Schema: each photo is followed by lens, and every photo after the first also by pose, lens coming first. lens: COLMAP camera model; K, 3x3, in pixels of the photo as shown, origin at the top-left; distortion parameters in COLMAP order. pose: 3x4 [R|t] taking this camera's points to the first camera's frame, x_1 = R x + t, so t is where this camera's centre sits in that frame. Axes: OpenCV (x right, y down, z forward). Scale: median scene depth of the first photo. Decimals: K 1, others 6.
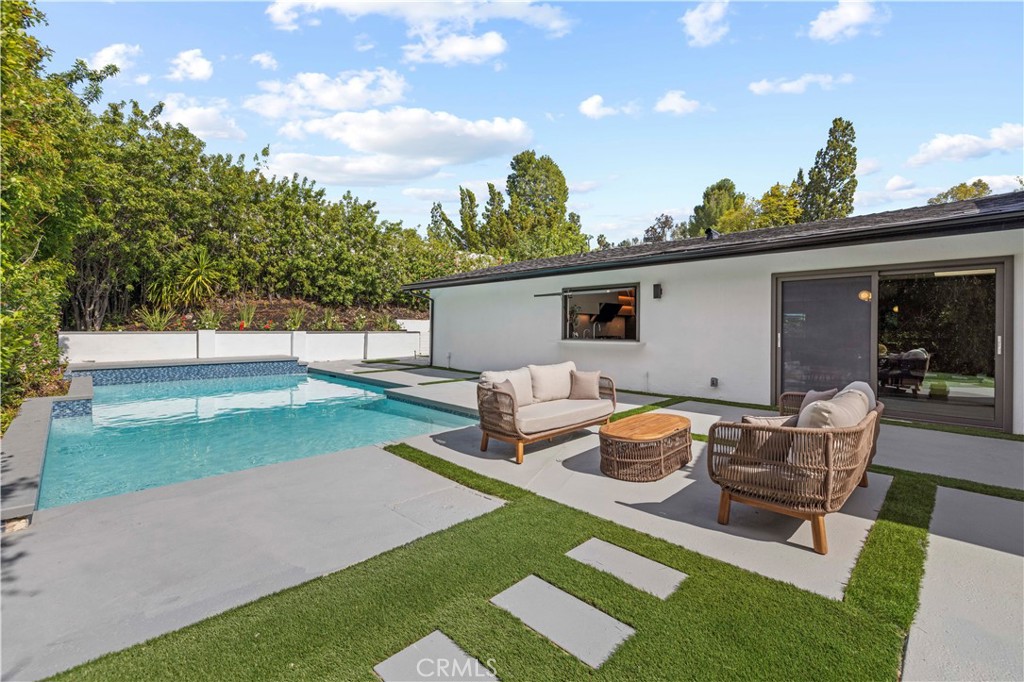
lens RADIAL K [[432.3, 0, 505.9], [0, 432.3, 334.0], [0, 0, 1]] dist [0.008705, -0.001605]
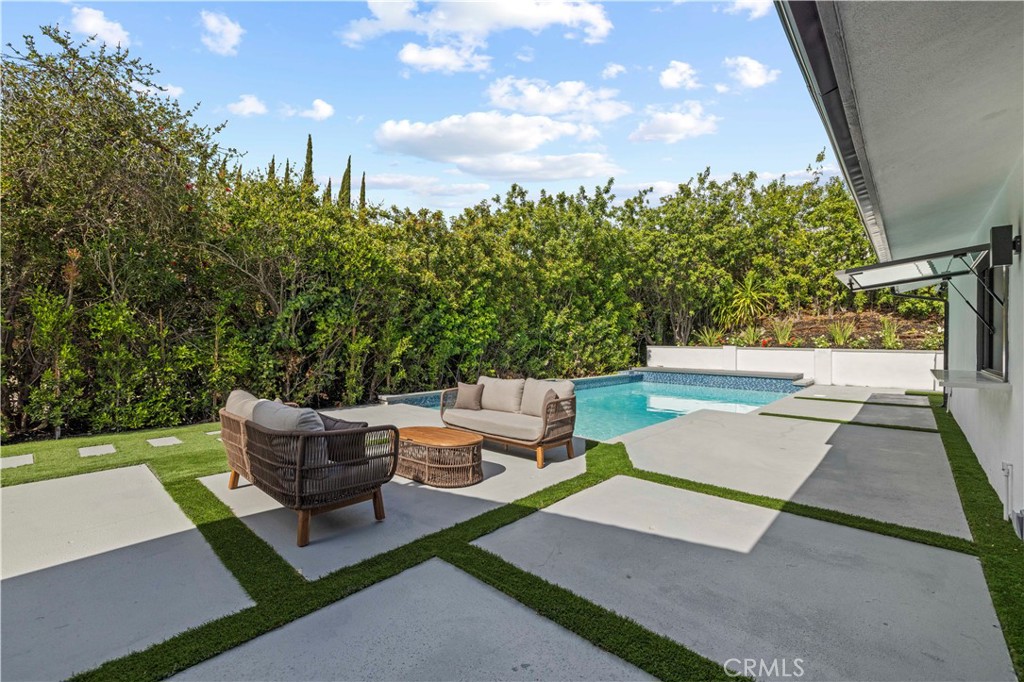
lens RADIAL K [[432.3, 0, 510.7], [0, 432.3, 342.1], [0, 0, 1]] dist [0.008705, -0.001605]
pose [[0.061404, 0.000869, -0.998113, 0.450263], [-0.022630, 0.999744, -0.000522, -0.006180], [0.997856, 0.022620, 0.061408, 0.365029]]
